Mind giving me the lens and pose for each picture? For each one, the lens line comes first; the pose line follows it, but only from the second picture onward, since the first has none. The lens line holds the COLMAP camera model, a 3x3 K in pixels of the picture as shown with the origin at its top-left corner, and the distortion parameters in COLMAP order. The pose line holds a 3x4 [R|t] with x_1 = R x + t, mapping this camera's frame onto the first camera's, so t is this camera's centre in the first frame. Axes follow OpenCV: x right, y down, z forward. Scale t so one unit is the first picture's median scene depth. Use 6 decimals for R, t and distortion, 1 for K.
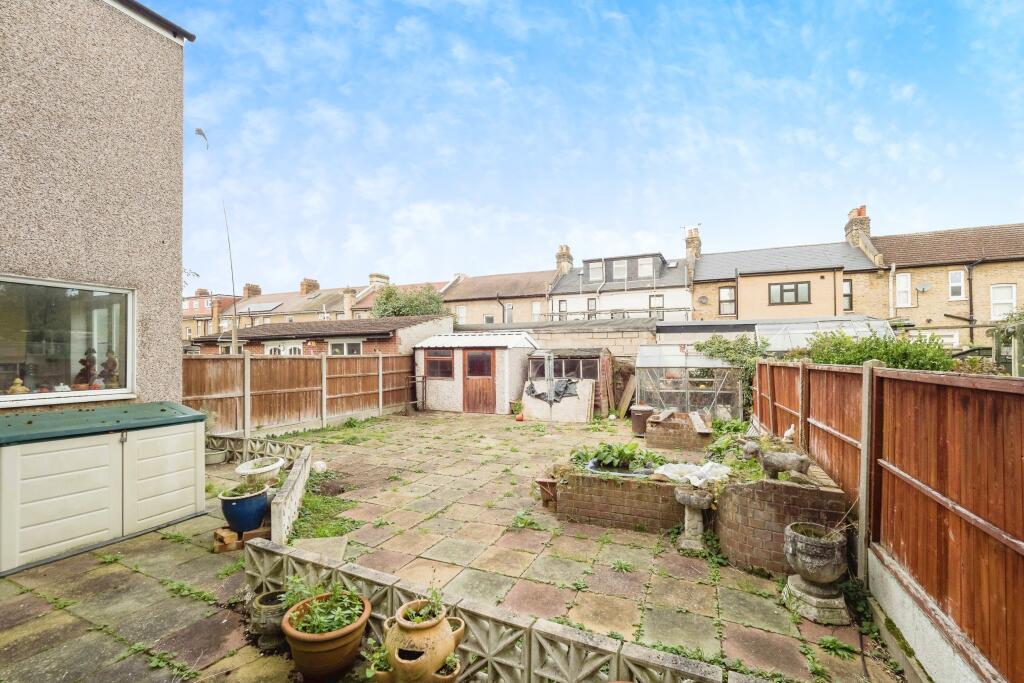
lens RADIAL K [[439.6, 0, 519.1], [0, 439.6, 347.6], [0, 0, 1]] dist [-0.003092, -0.000272]
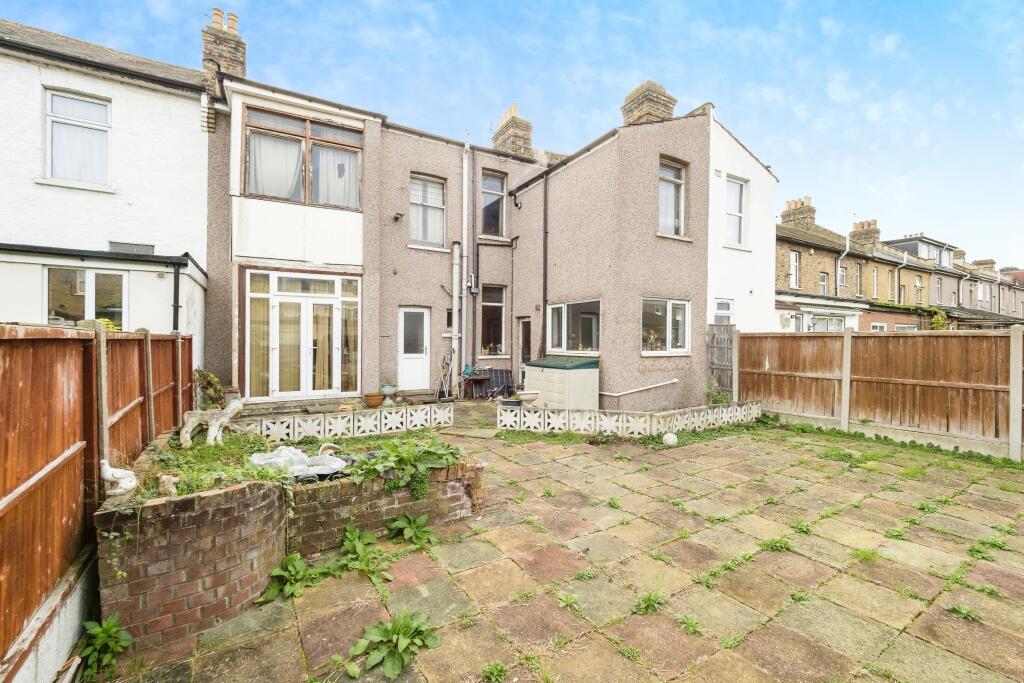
lens RADIAL K [[439.6, 0, 519.1], [0, 439.6, 347.6], [0, 0, 1]] dist [-0.003092, -0.000272]
pose [[-0.600066, 0.004584, -0.799937, 0.469139], [0.010346, 0.999944, -0.002031, 0.046520], [0.799883, -0.009495, -0.600080, 1.084276]]
